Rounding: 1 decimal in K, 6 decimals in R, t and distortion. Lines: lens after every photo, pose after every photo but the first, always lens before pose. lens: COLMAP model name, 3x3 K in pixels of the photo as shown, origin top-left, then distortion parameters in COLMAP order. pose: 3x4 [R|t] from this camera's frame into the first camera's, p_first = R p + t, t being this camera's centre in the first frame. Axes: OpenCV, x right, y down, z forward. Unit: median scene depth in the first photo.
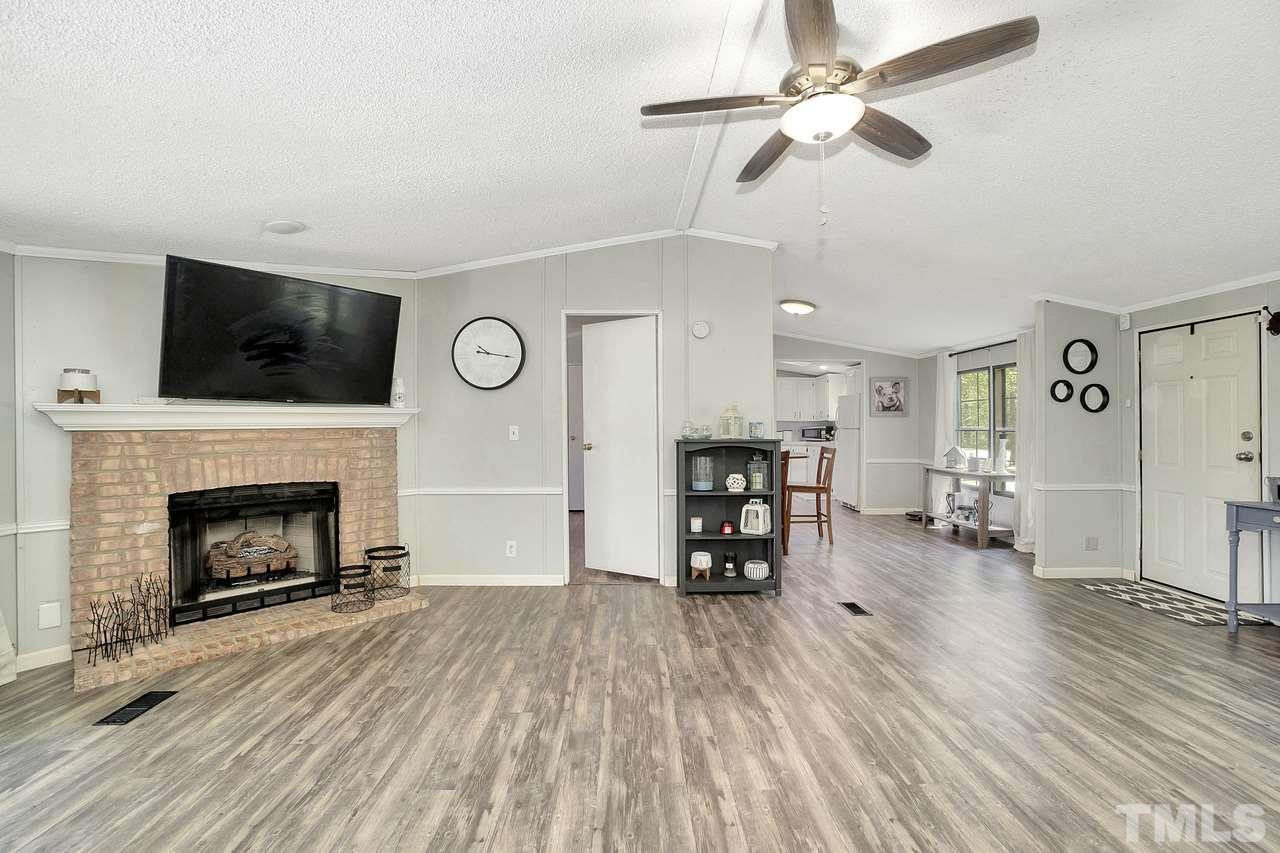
lens RADIAL K [[552.6, 0, 637.3], [0, 552.6, 424.8], [0, 0, 1]] dist [-0.042629, 0.007960]
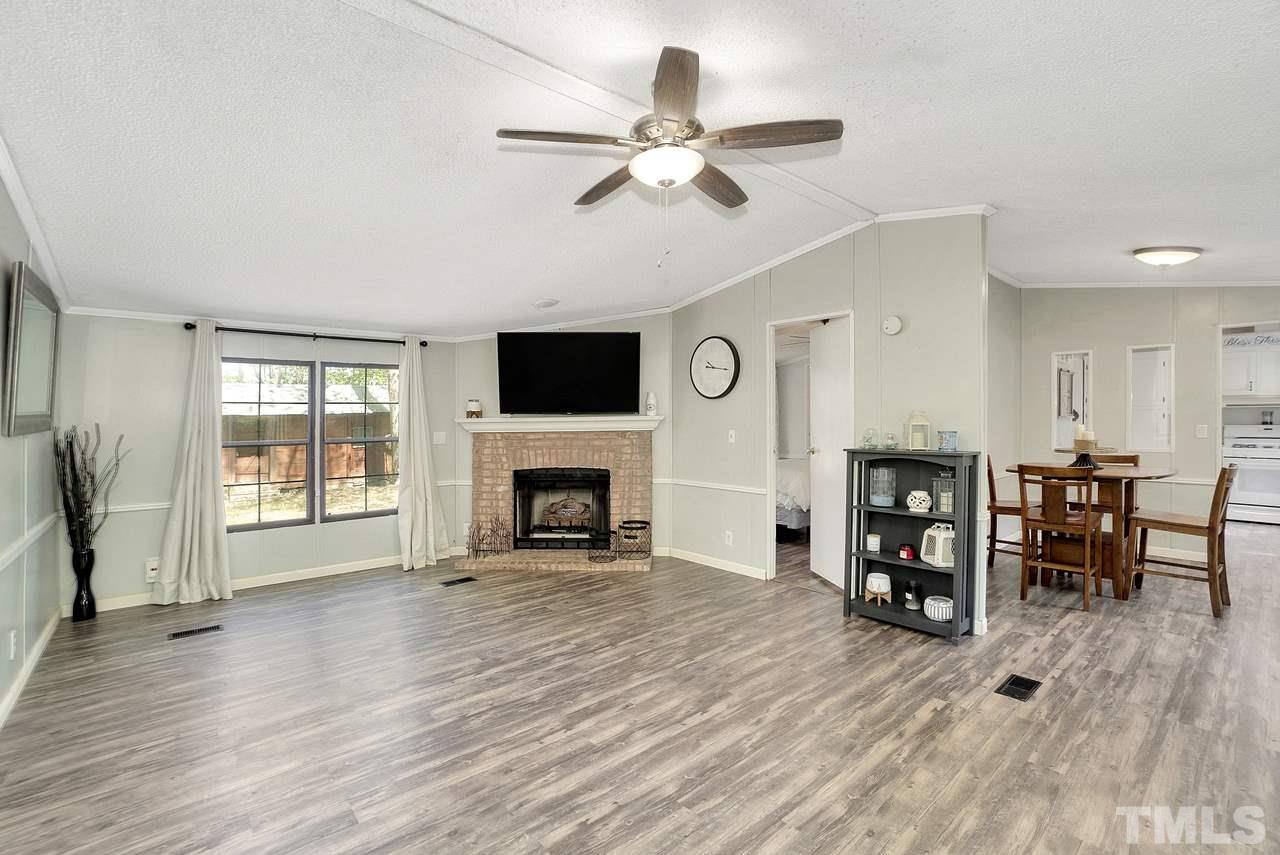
lens RADIAL K [[562.2, 0, 642.9], [0, 562.2, 407.9], [0, 0, 1]] dist [-0.034001, 0.002328]
pose [[0.653535, -0.014161, -0.756764, 0.707242], [0.006563, 0.999893, -0.013044, -0.039906], [0.756868, 0.003558, 0.653558, 0.141573]]
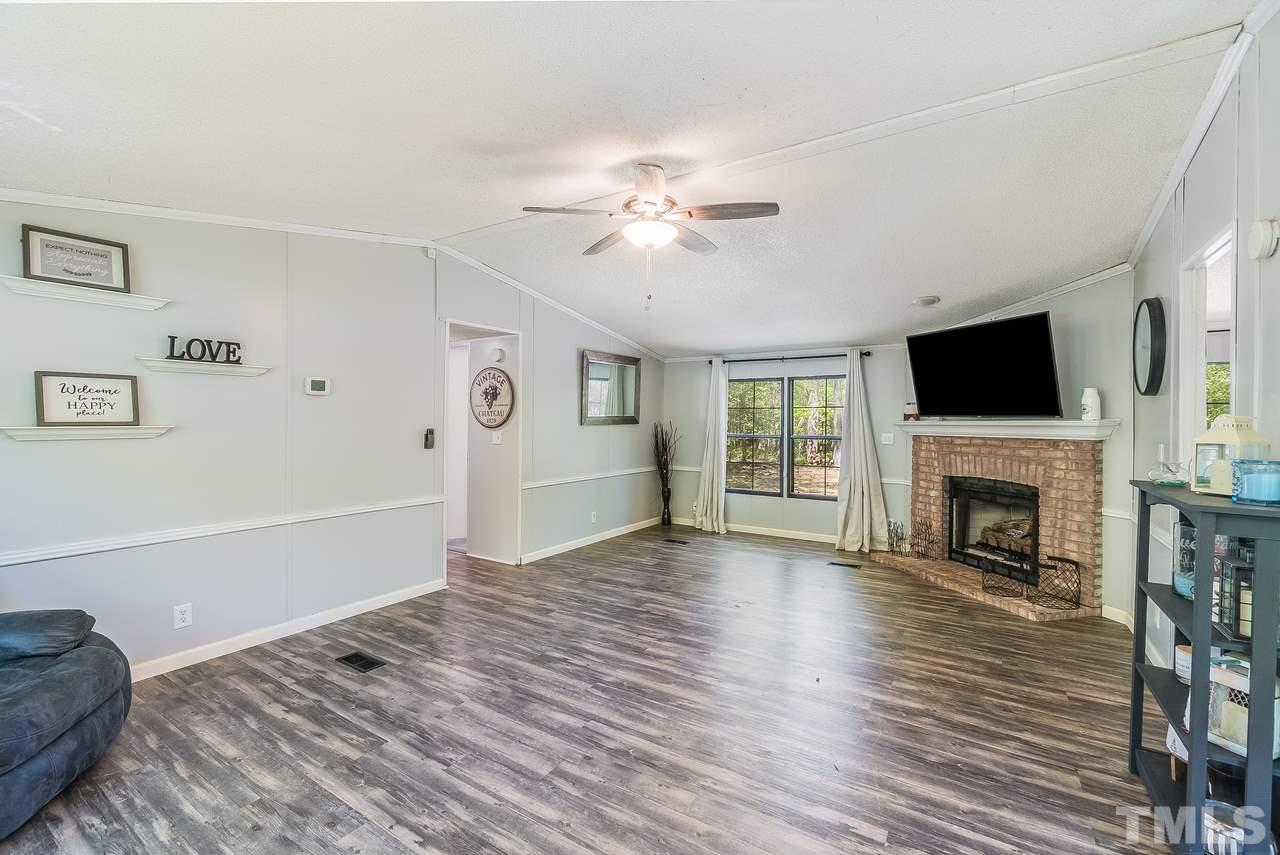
lens RADIAL K [[562.2, 0, 648.8], [0, 562.2, 409.6], [0, 0, 1]] dist [-0.034001, 0.002328]
pose [[-0.535402, -0.013588, -0.844488, 0.976112], [-0.002560, 0.999892, -0.014465, -0.041536], [0.844594, -0.005583, -0.535379, 1.090095]]
